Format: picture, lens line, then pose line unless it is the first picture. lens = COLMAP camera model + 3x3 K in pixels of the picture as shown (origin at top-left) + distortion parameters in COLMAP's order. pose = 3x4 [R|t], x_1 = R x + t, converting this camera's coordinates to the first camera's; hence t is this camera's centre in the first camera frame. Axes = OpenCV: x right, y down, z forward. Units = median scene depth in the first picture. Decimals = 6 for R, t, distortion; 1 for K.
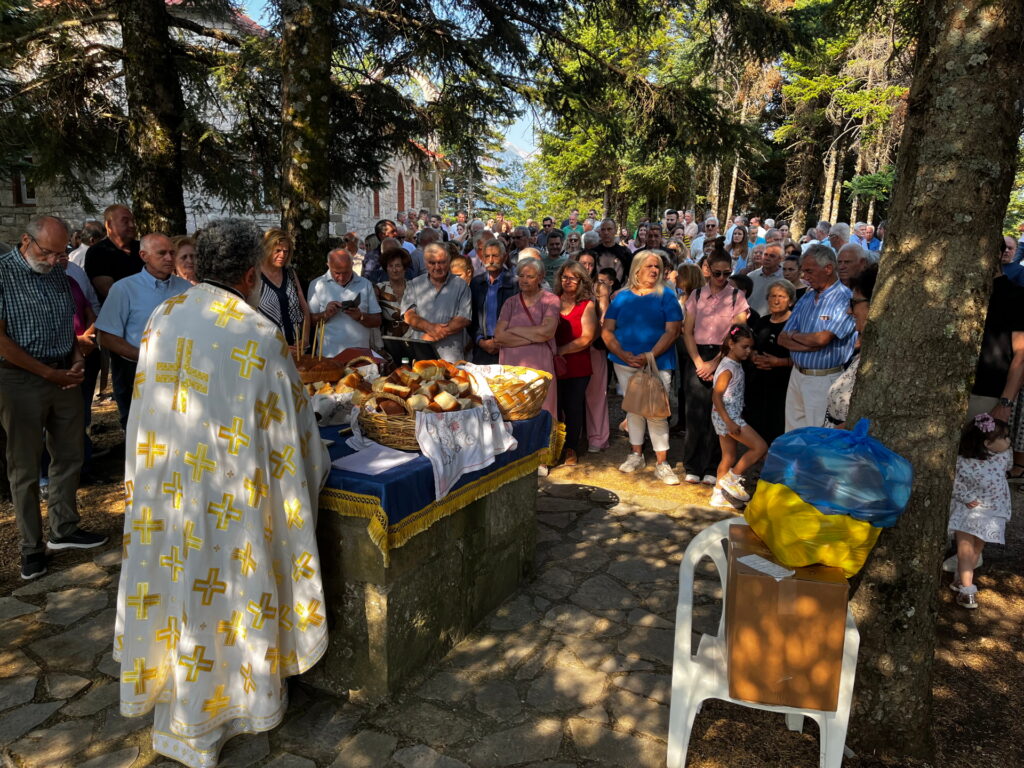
lens RADIAL K [[783.7, 0, 515.3], [0, 783.7, 390.0], [0, 0, 1]] dist [0.062622, -0.086036]
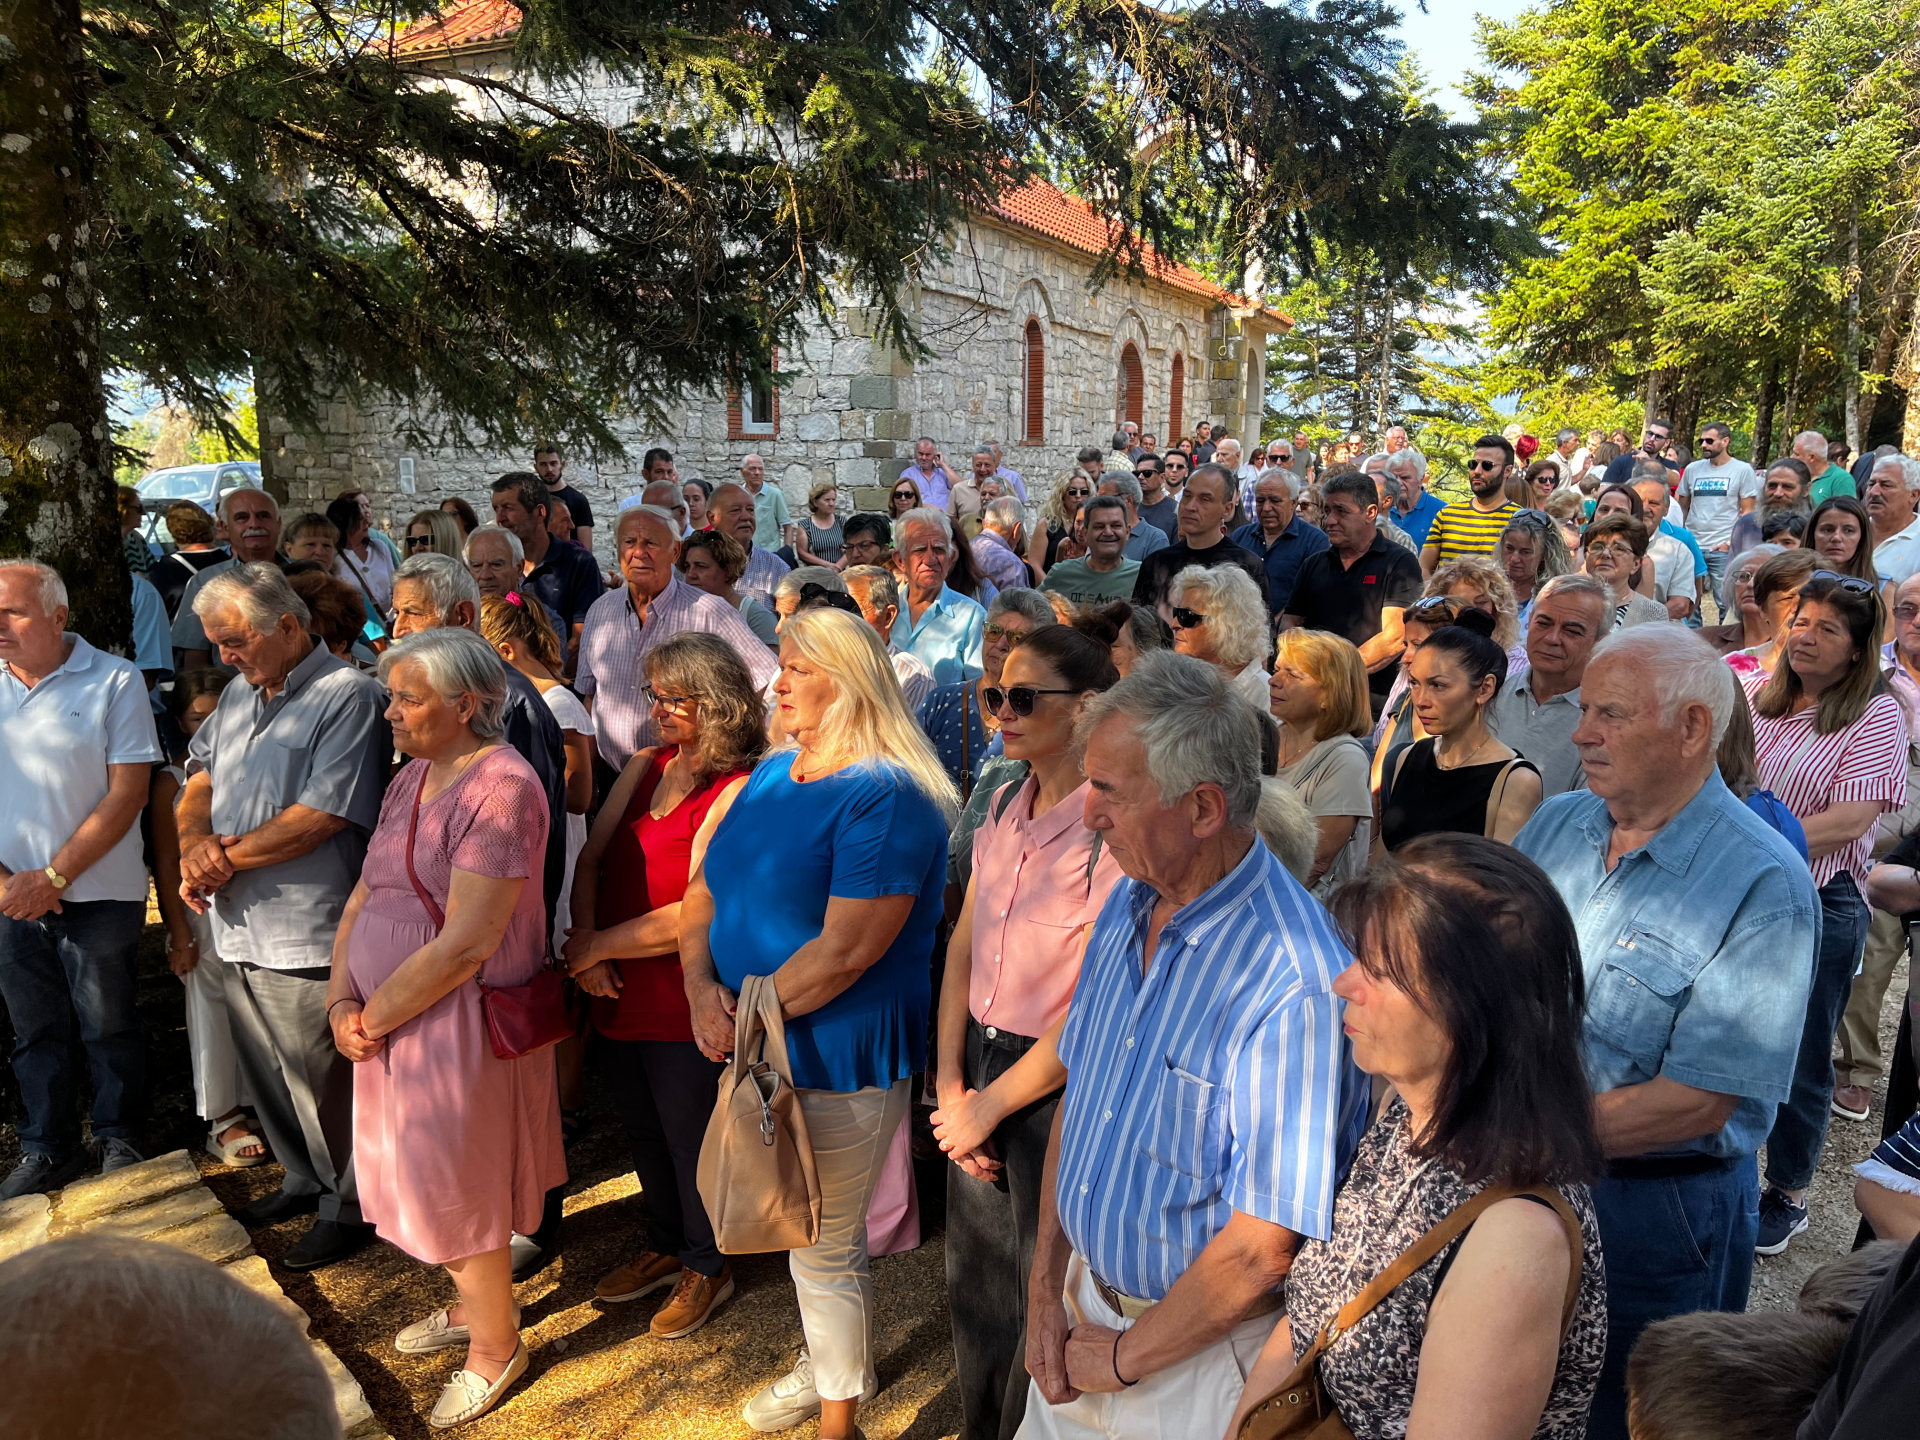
lens RADIAL K [[1469.5, 0, 973.0], [0, 1469.5, 721.8], [0, 0, 1]] dist [0.062622, -0.086036]
pose [[0.924677, 0.058604, -0.376216, 0.108048], [-0.066202, 0.997780, -0.007288, -0.039184], [0.374954, 0.031645, 0.926503, 0.157625]]
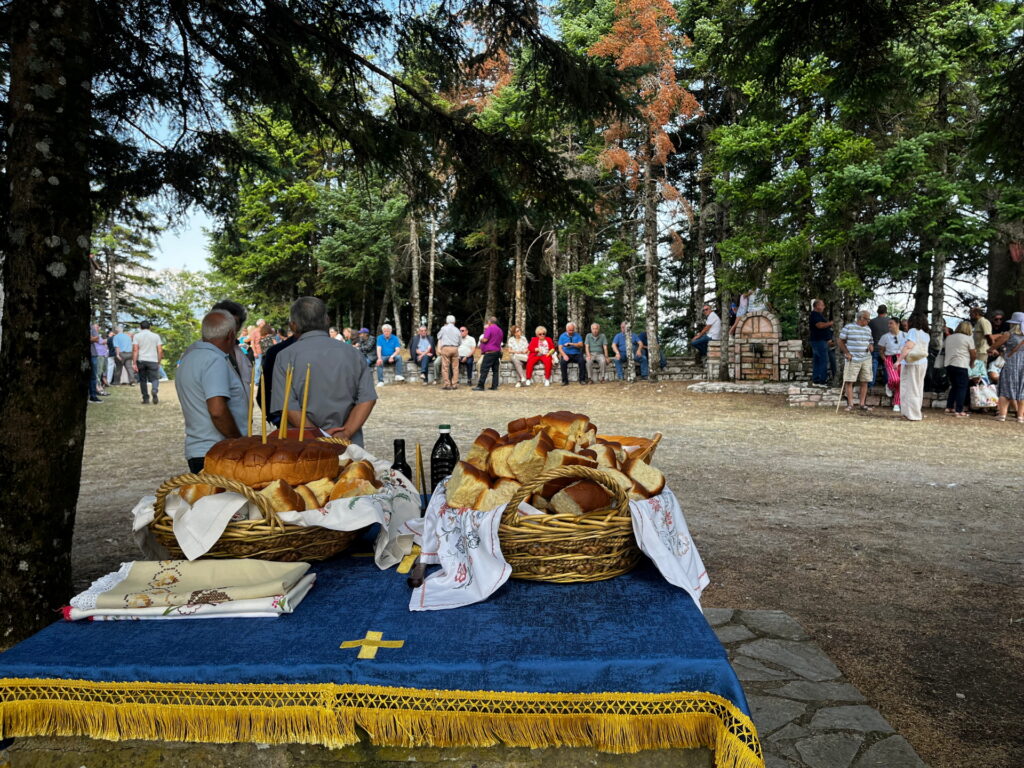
lens RADIAL K [[783.7, 0, 520.7], [0, 783.7, 379.9], [0, 0, 1]] dist [0.062622, -0.086036]
pose [[0.901231, -0.050262, 0.430415, -0.058321], [0.118375, 0.984028, -0.132950, 0.001378], [-0.416858, 0.170768, 0.892786, 0.082363]]
